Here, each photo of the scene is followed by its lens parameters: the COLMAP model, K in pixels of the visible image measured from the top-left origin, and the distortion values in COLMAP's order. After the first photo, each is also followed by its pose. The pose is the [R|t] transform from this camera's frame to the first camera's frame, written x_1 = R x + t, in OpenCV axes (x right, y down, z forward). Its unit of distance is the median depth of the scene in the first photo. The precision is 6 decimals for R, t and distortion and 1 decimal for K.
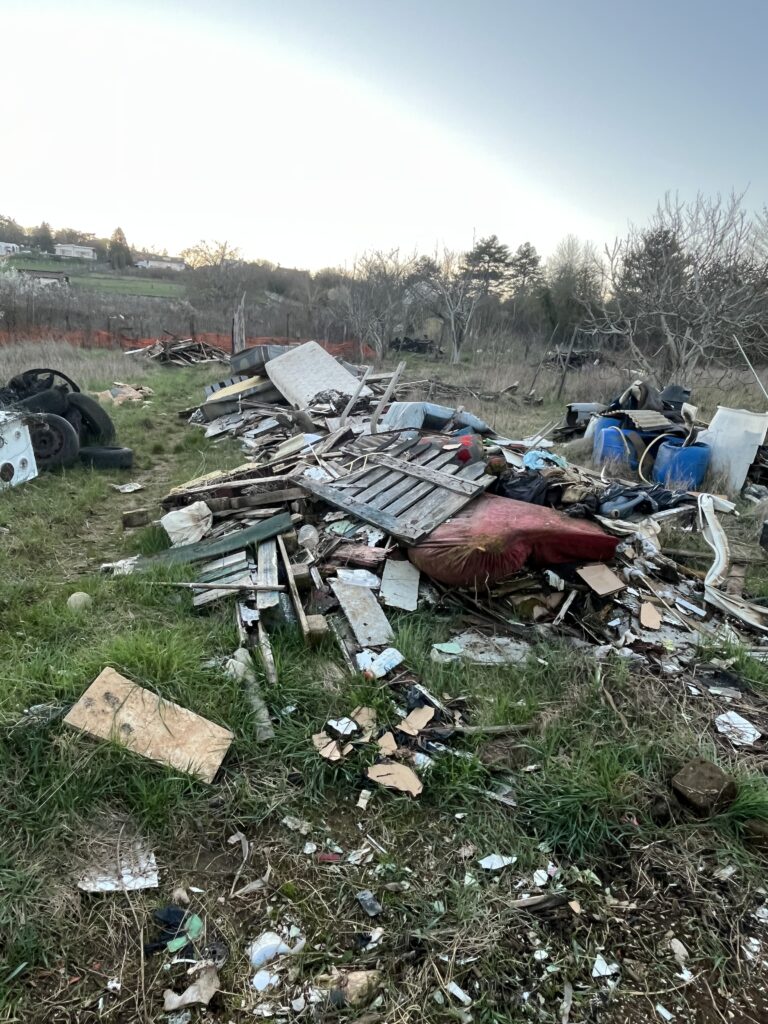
lens RADIAL K [[614.4, 0, 384.0], [0, 614.4, 512.0], [0, 0, 1]] dist [0.003470, -0.001368]
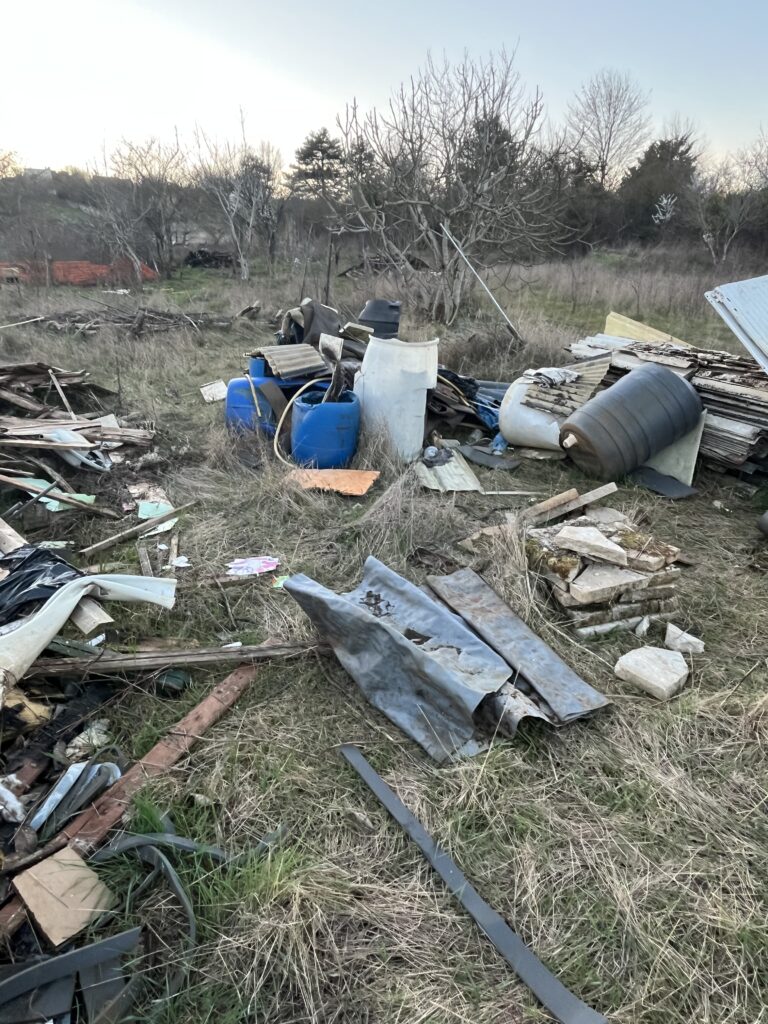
lens RADIAL K [[614.4, 0, 384.0], [0, 614.4, 512.0], [0, 0, 1]] dist [0.003470, -0.001368]
pose [[0.972810, -0.143545, 0.181756, 0.399811], [0.118340, 0.982667, 0.142689, -0.072801], [-0.199088, -0.117300, 0.972936, 0.307027]]
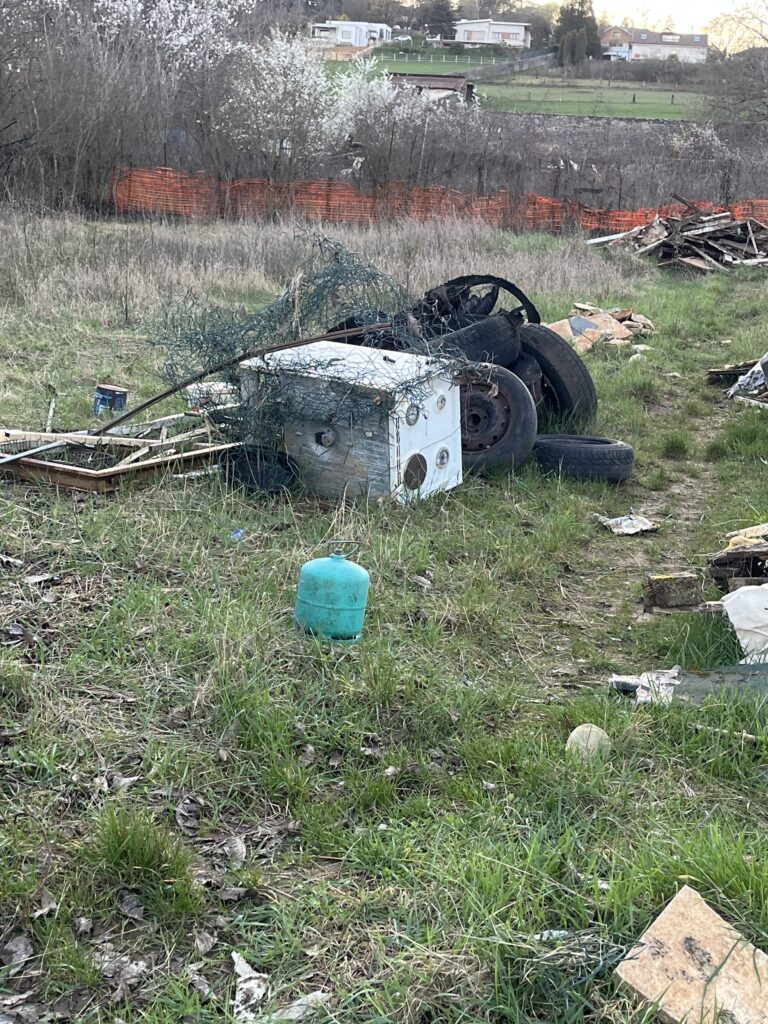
lens RADIAL K [[1414.8, 0, 384.0], [0, 1414.8, 512.0], [0, 0, 1]] dist [0.181712, -0.570039]
pose [[0.894537, 0.099893, -0.435690, -0.083531], [-0.126758, 0.991386, -0.032951, 0.009618], [0.428645, 0.084703, 0.899493, -0.070847]]
